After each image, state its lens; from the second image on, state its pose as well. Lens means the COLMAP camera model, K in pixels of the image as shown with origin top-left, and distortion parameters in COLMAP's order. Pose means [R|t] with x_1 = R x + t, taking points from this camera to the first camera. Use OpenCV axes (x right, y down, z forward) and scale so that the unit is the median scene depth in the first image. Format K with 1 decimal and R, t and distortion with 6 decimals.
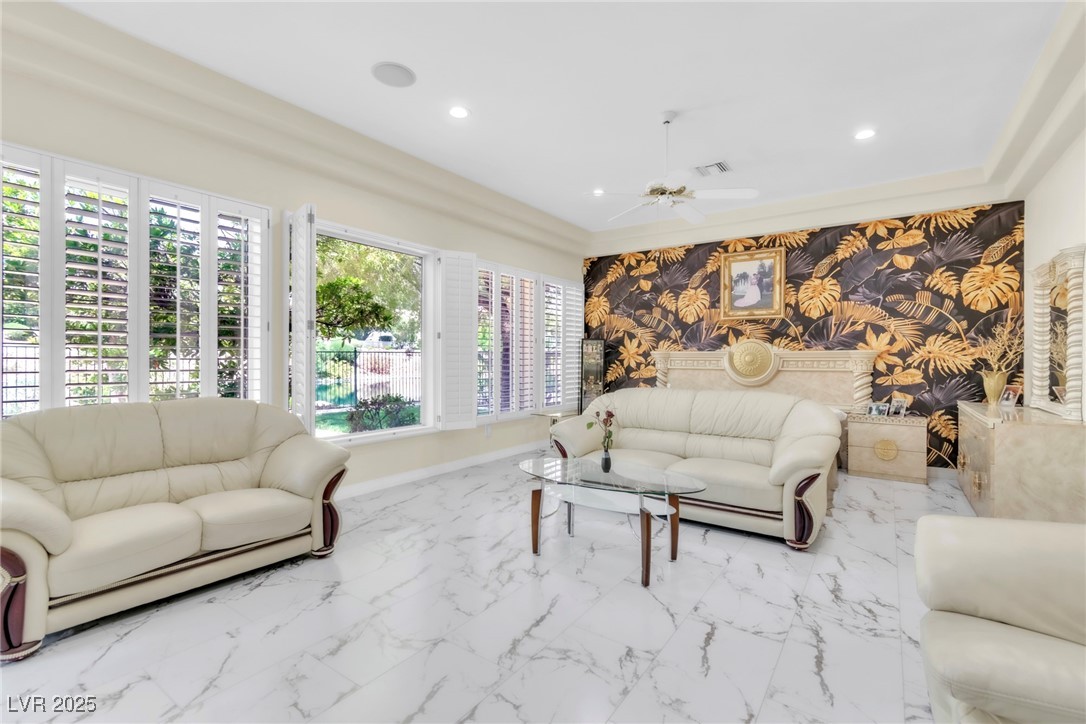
lens RADIAL K [[492.3, 0, 543.0], [0, 492.3, 362.0], [0, 0, 1]] dist [-0.000846, -0.000208]
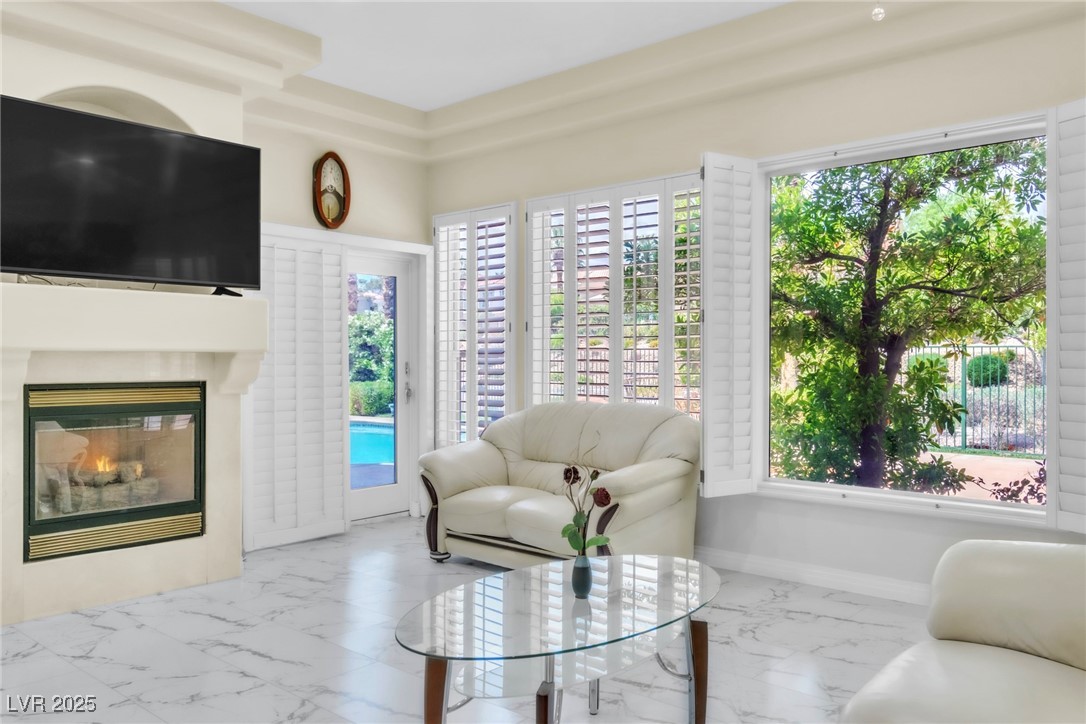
lens RADIAL K [[830.8, 0, 546.8], [0, 830.8, 344.6], [0, 0, 1]] dist [0.001925, -0.005131]
pose [[-0.104871, -0.021151, -0.994261, 0.778791], [-0.008530, 0.999756, -0.020368, -0.003827], [0.994449, 0.006345, -0.105025, 0.865722]]
